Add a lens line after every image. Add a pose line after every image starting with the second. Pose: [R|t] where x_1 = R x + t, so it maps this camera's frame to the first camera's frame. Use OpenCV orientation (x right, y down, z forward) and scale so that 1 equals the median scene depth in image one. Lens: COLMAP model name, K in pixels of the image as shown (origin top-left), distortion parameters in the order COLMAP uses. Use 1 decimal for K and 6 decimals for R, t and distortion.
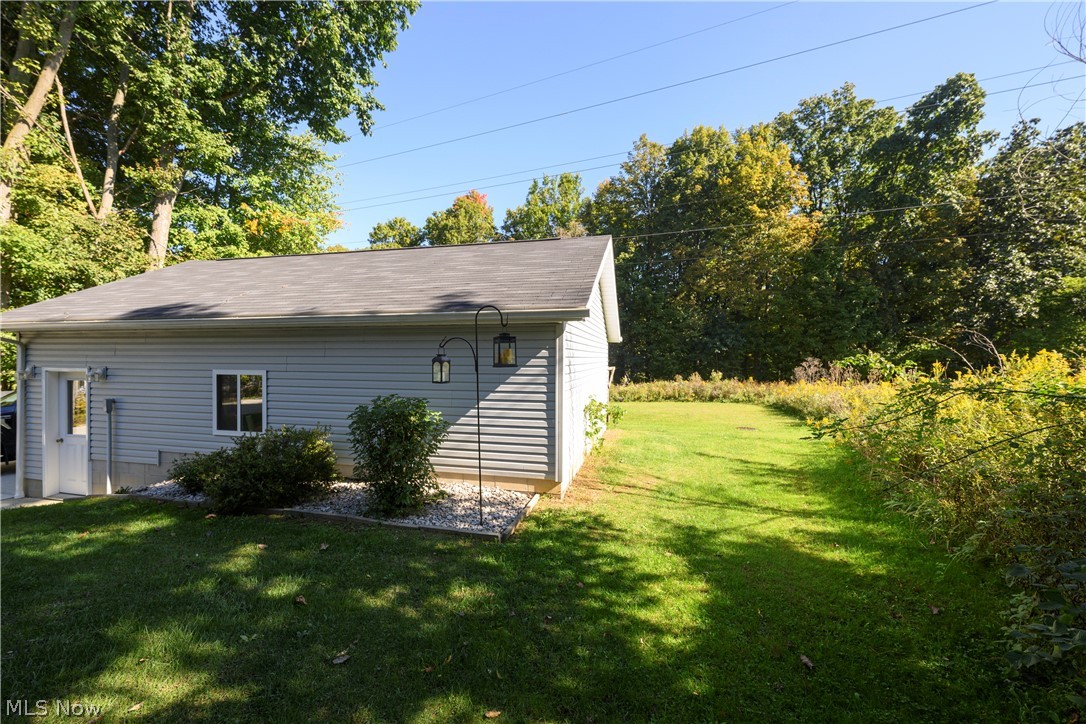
lens RADIAL K [[437.8, 0, 538.8], [0, 437.8, 358.1], [0, 0, 1]] dist [0.007901, 0.000427]
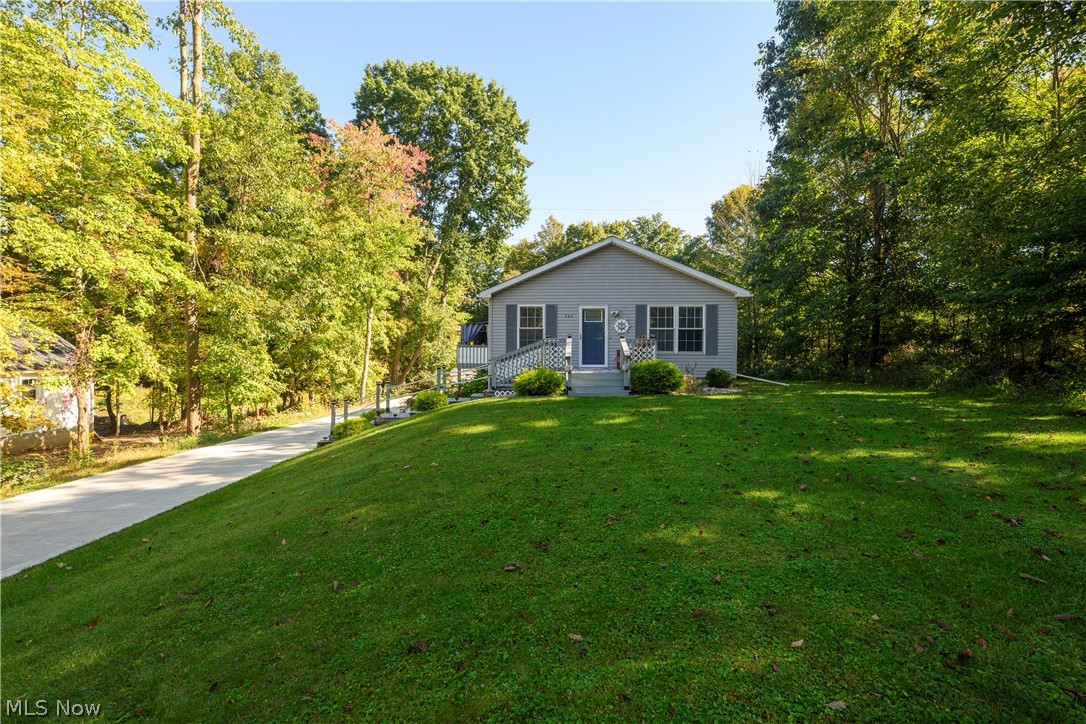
lens RADIAL K [[497.4, 0, 539.3], [0, 497.4, 356.0], [0, 0, 1]] dist [0.000814, 0.000895]
pose [[0.913009, 0.002268, 0.407932, -0.635557], [-0.002461, 0.999997, -0.000051, -0.008215], [-0.407931, -0.000957, 0.913012, -0.738916]]
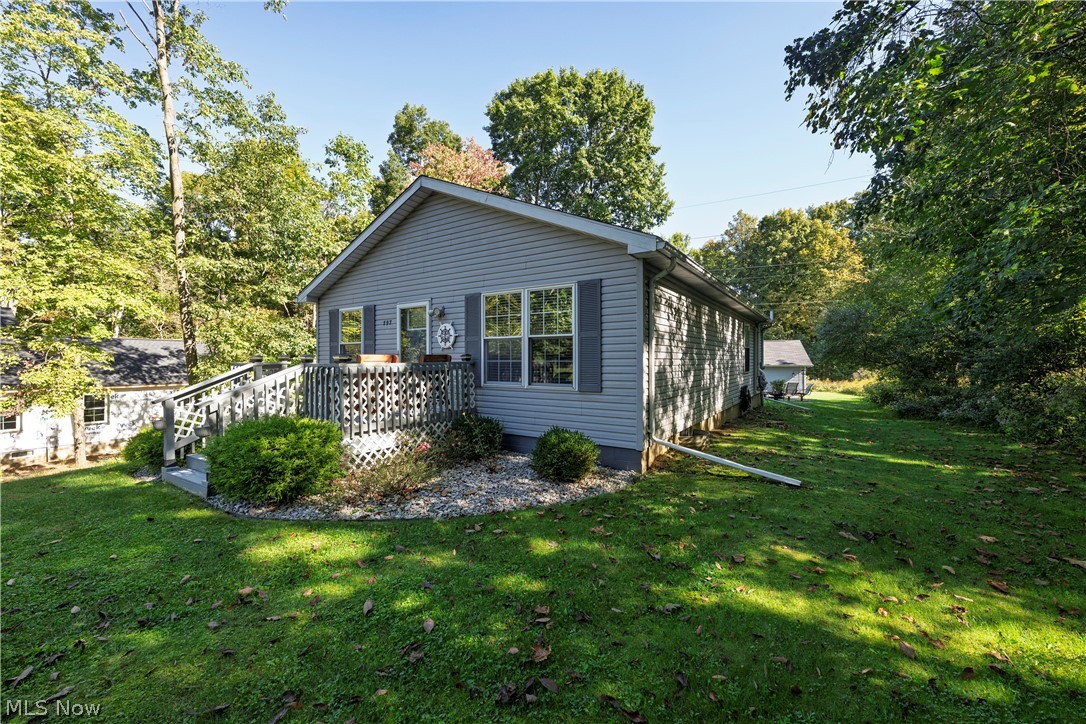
lens RADIAL K [[432.3, 0, 539.3], [0, 432.3, 360.2], [0, 0, 1]] dist [0.001586, 0.000218]
pose [[0.994975, -0.005496, -0.099969, -0.338458], [0.005291, 0.999983, -0.002323, -0.021197], [0.099981, 0.001782, 0.994988, -0.582131]]
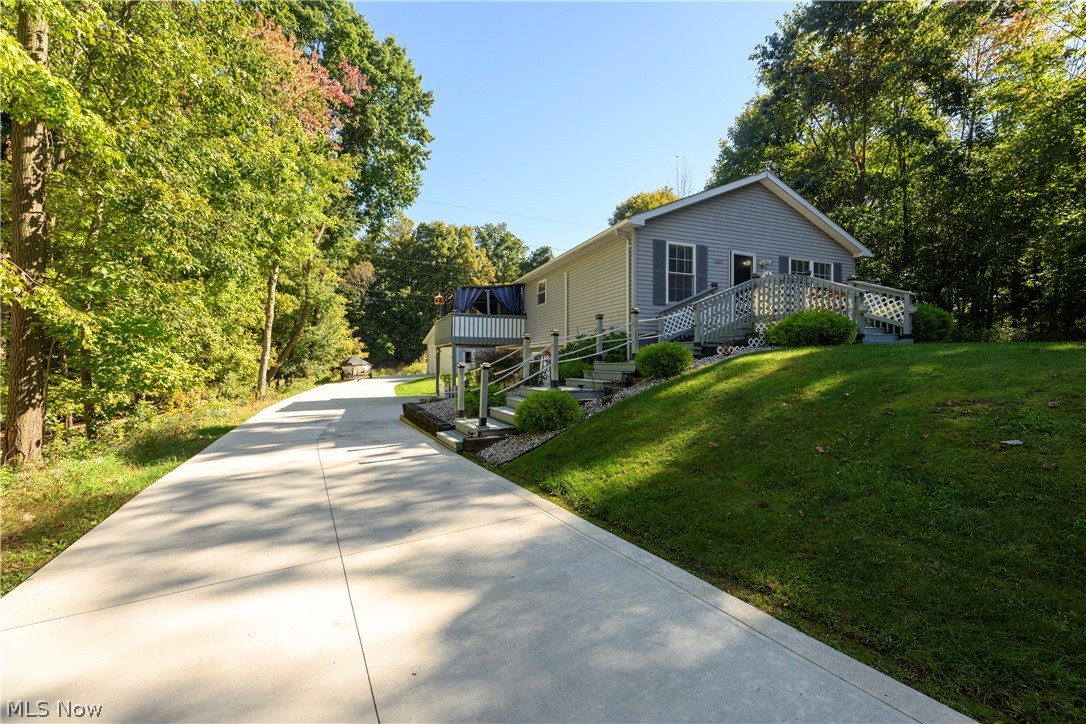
lens RADIAL K [[432.3, 0, 539.3], [0, 432.3, 360.2], [0, 0, 1]] dist [0.001586, 0.000218]
pose [[0.649095, 0.000081, 0.760708, -0.747345], [-0.001555, 0.999998, 0.001220, 0.025297], [-0.760706, -0.001975, 0.649094, -0.462654]]
